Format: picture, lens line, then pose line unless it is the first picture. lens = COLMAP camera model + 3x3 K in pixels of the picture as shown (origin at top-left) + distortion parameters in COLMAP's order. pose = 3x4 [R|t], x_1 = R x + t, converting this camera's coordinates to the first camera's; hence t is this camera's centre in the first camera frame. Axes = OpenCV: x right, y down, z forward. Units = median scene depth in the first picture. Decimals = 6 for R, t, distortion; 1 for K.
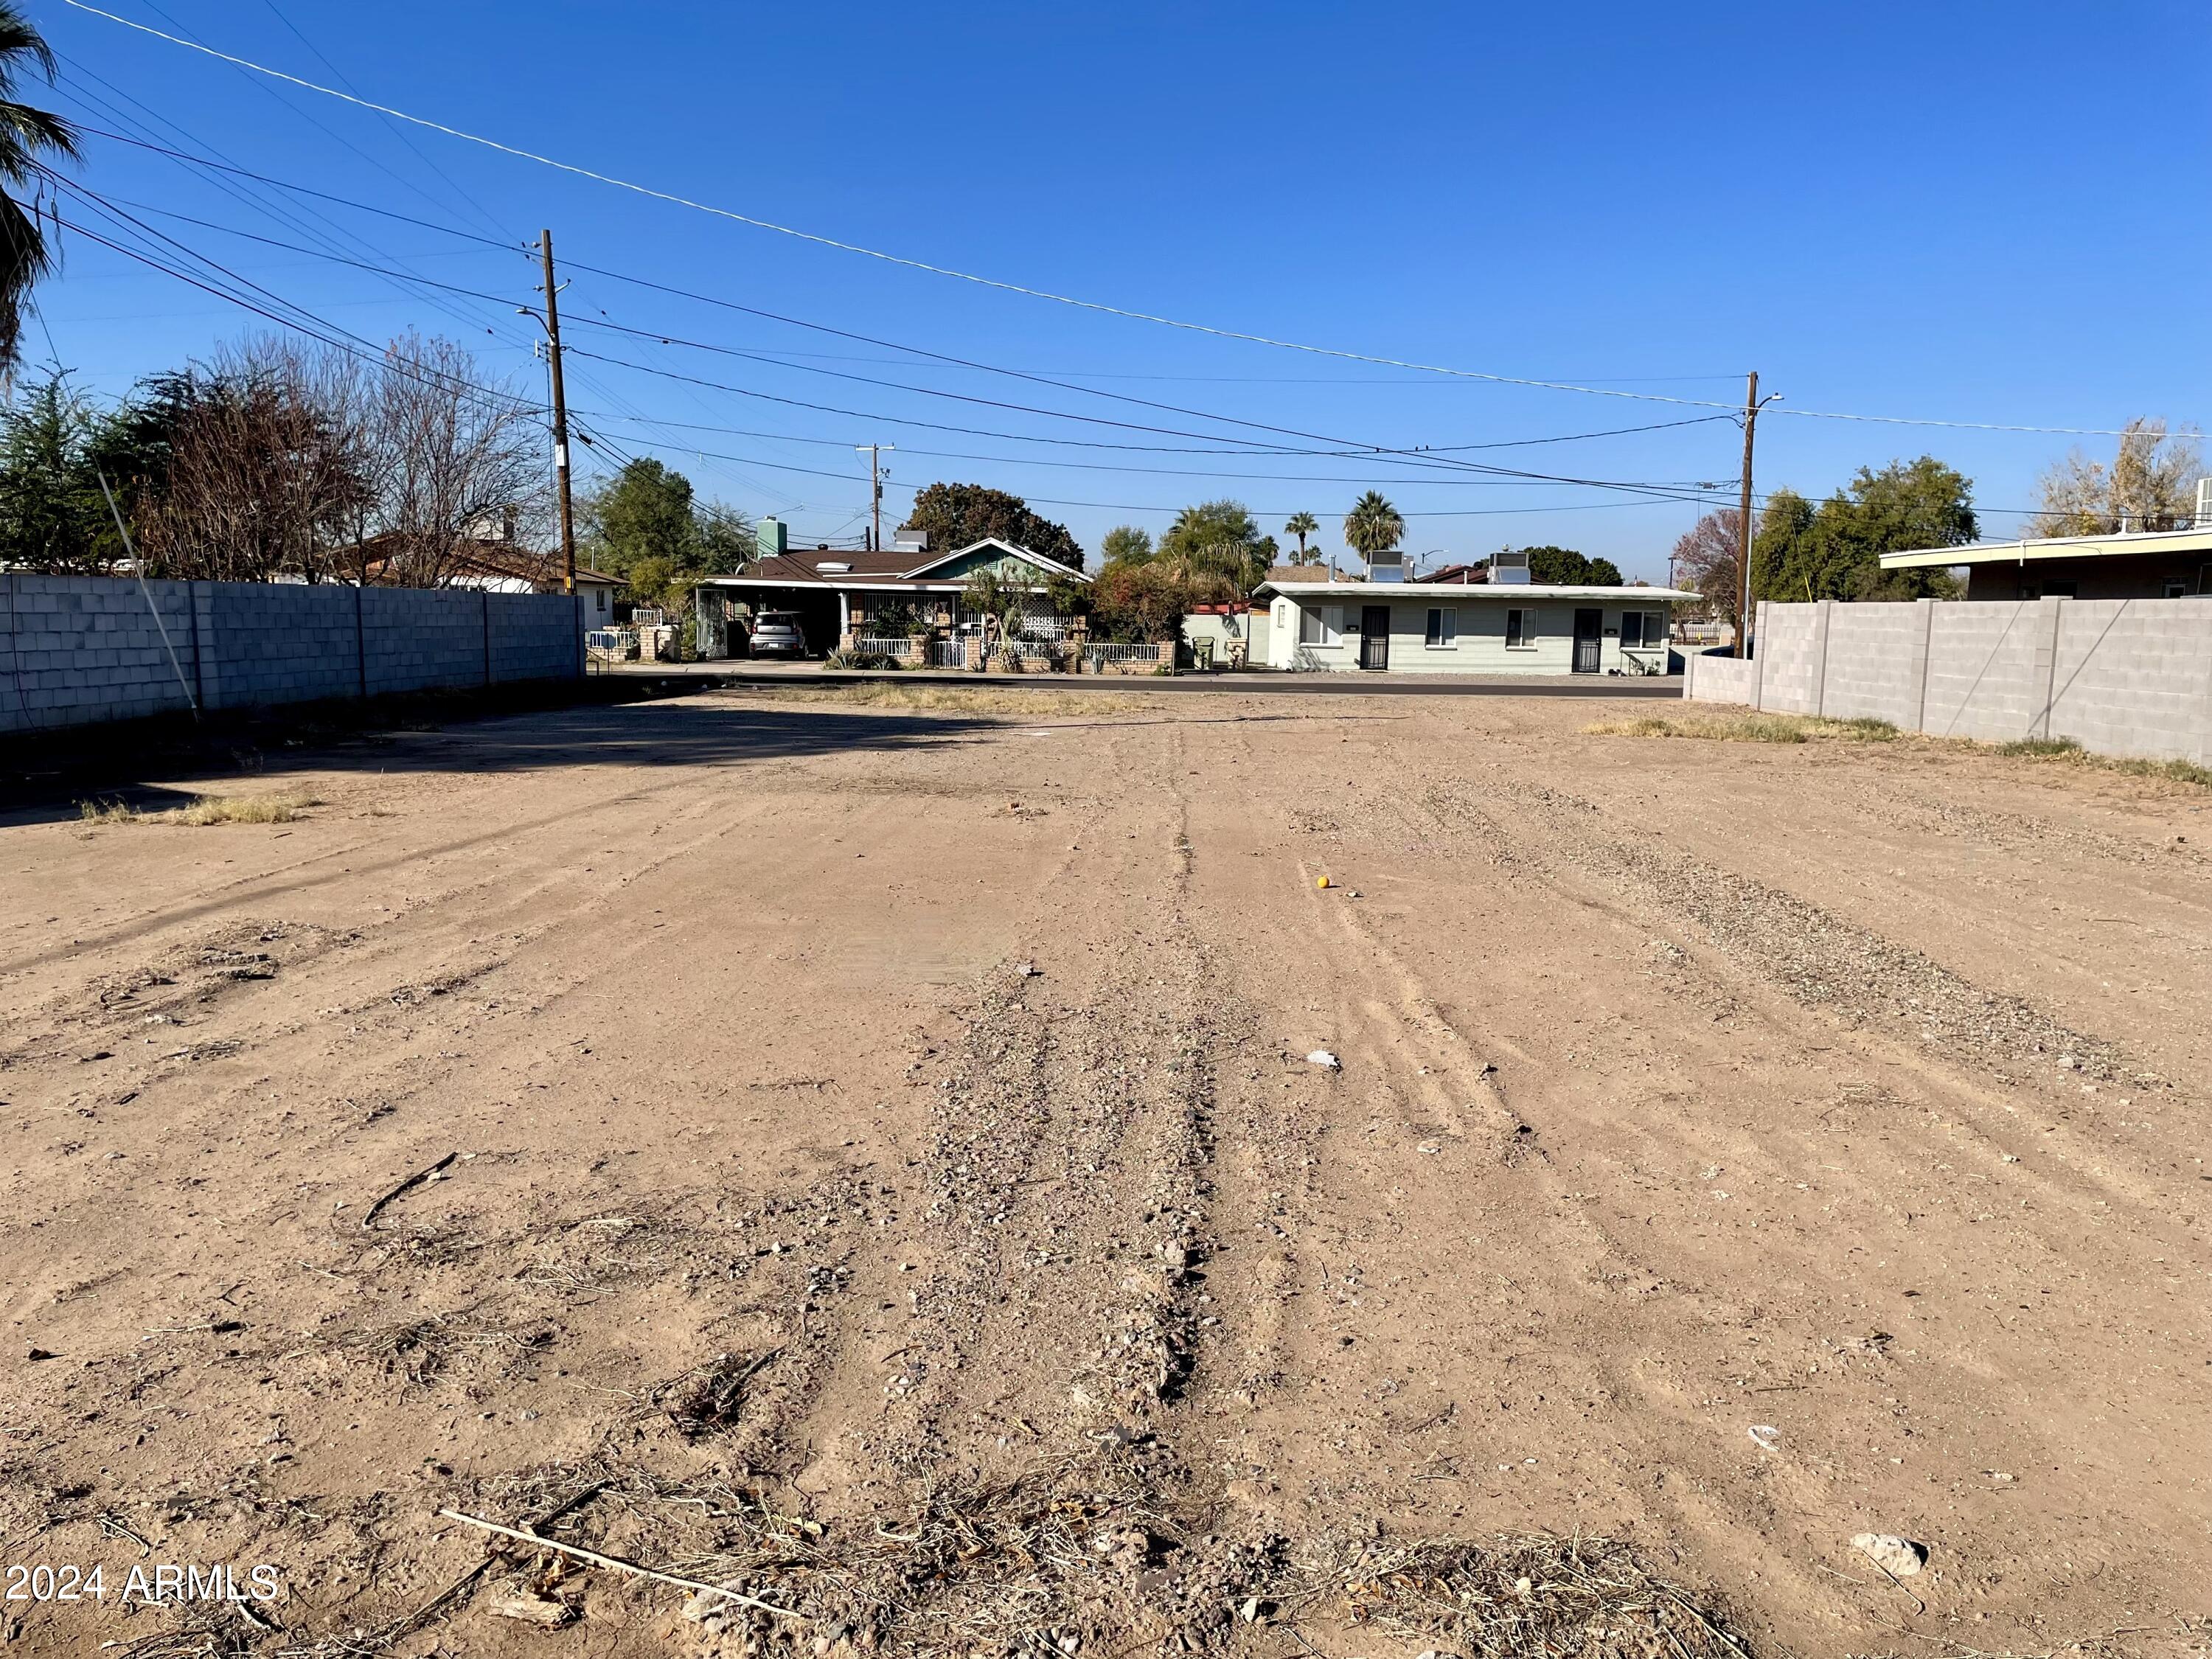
lens RADIAL K [[1658.0, 0, 1135.9], [0, 1658.0, 851.0], [0, 0, 1]] dist [0.087962, -0.114607]
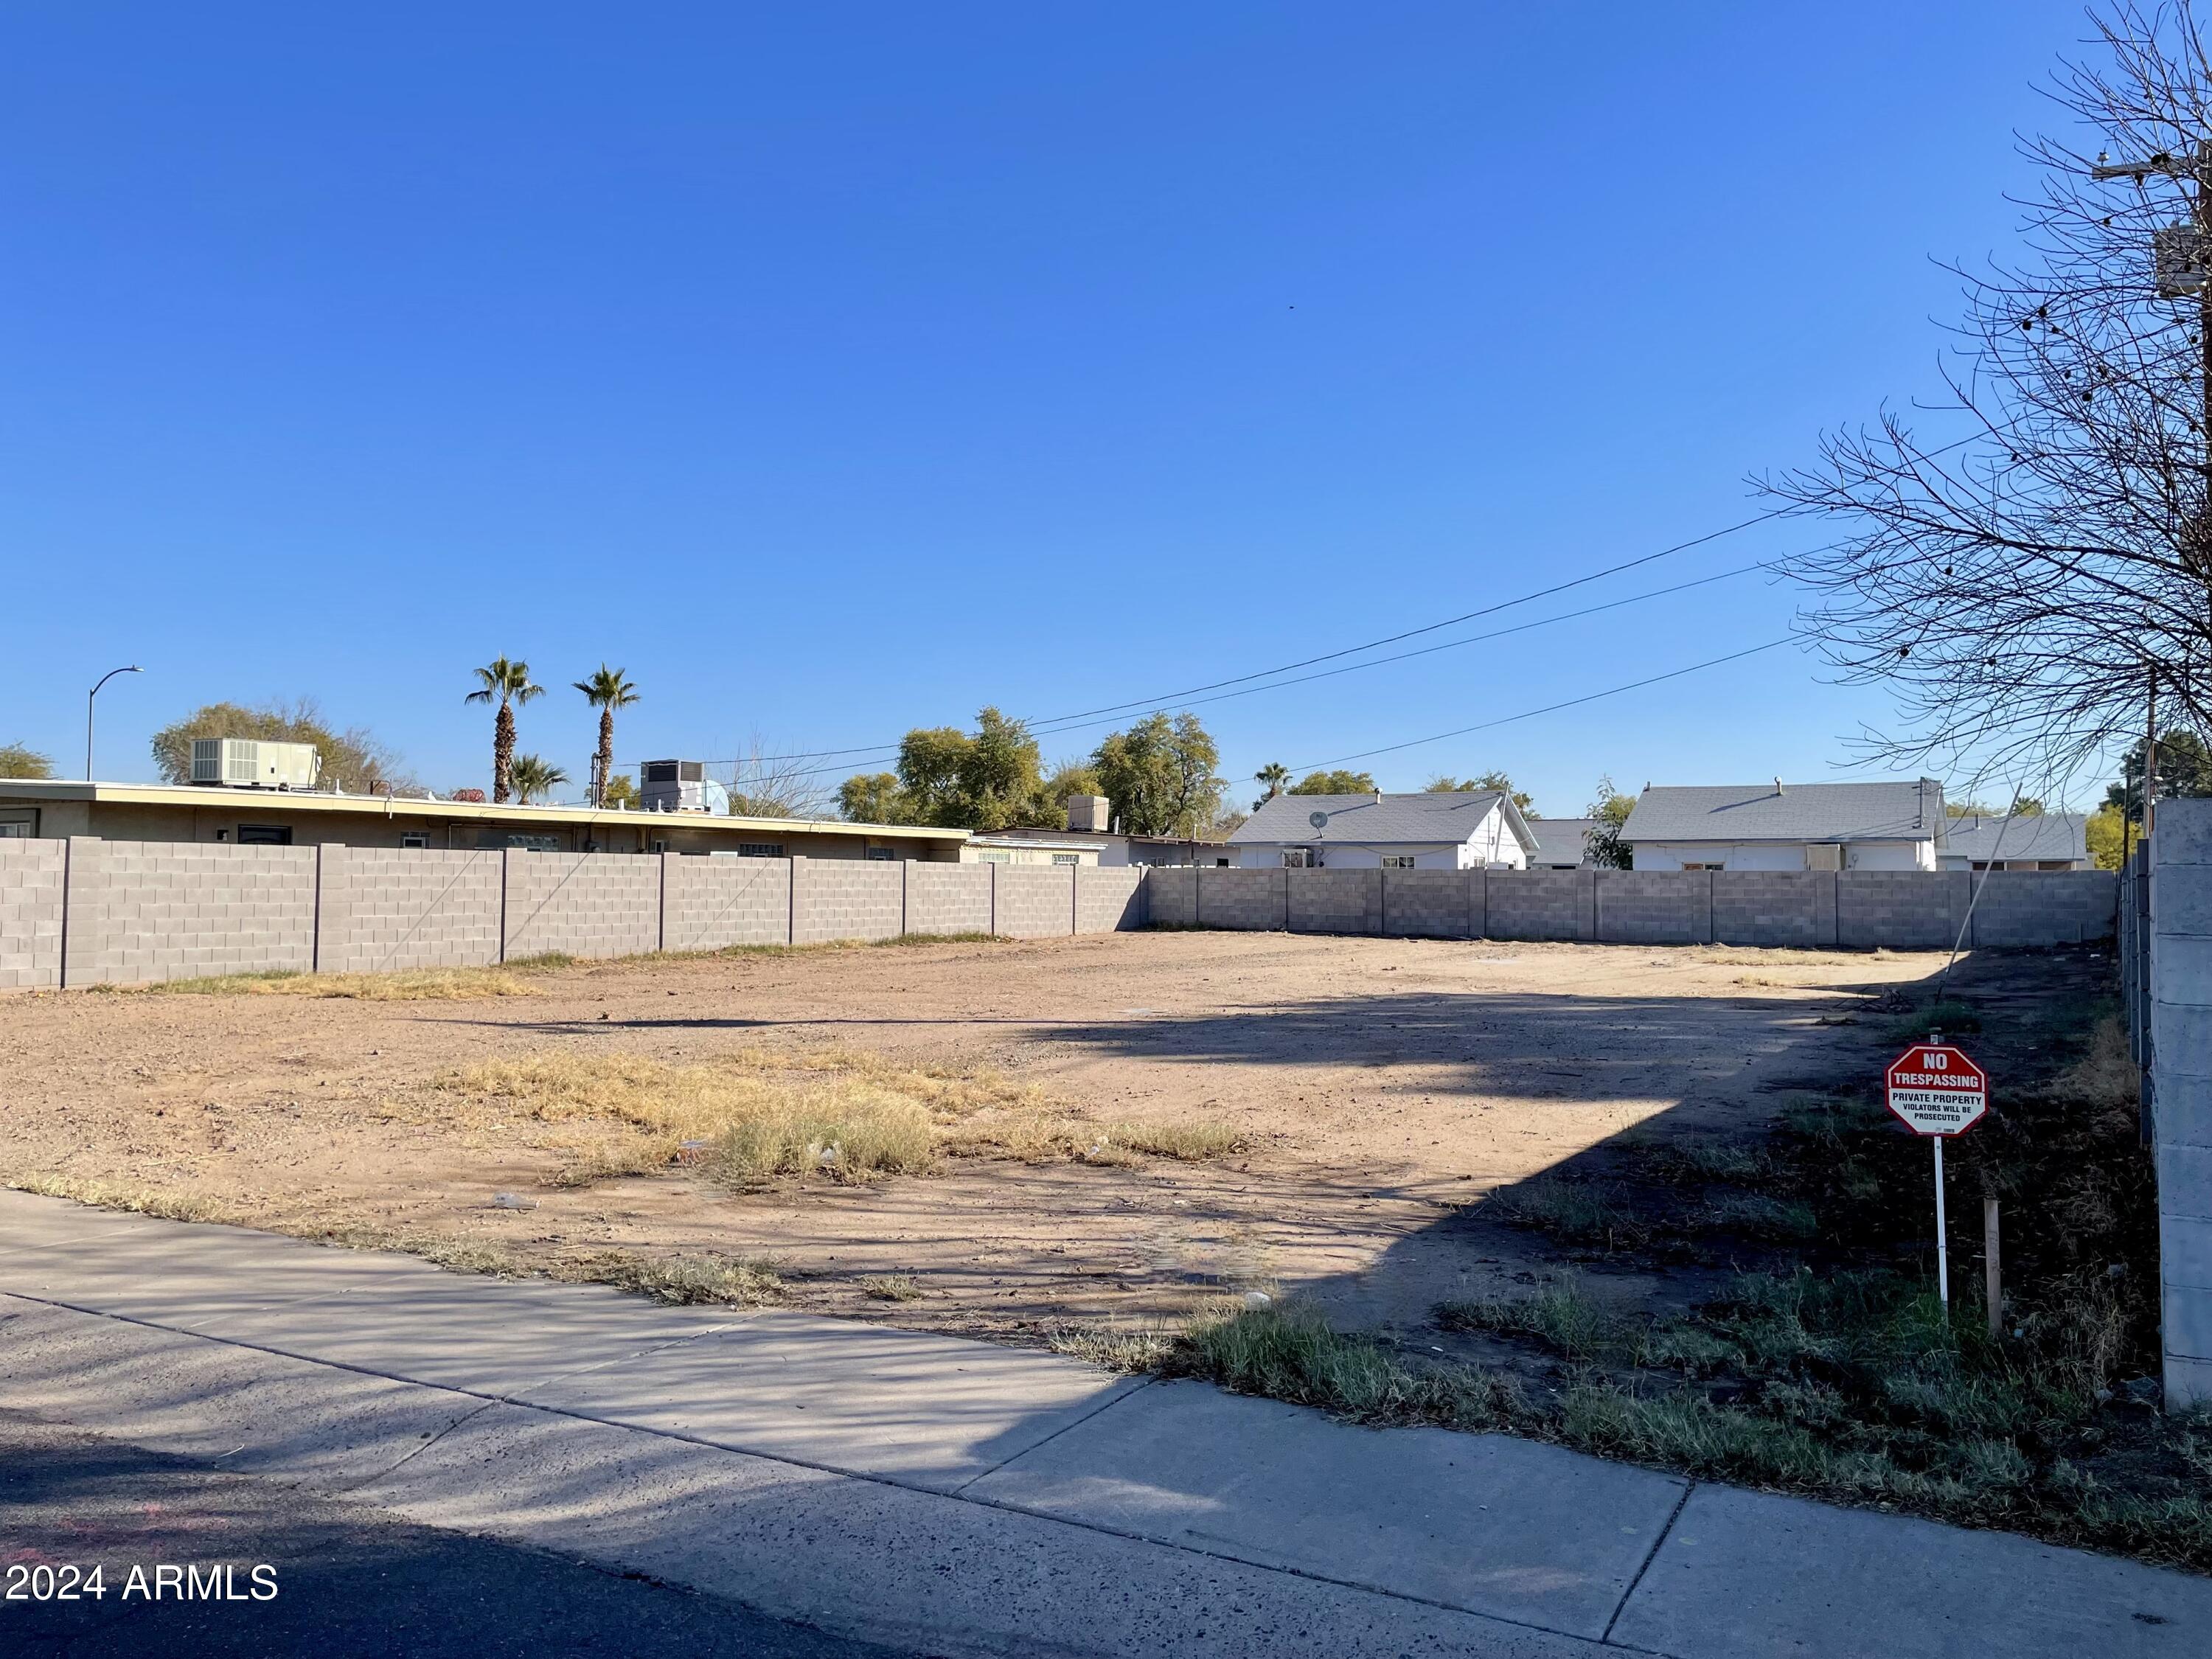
lens RADIAL K [[1658.0, 0, 1100.6], [0, 1658.0, 812.6], [0, 0, 1]] dist [0.087962, -0.114607]
pose [[-0.859325, -0.002179, 0.511426, -0.231470], [0.050274, 0.994788, 0.088712, -0.119102], [-0.508954, 0.101944, -0.854736, 0.824365]]
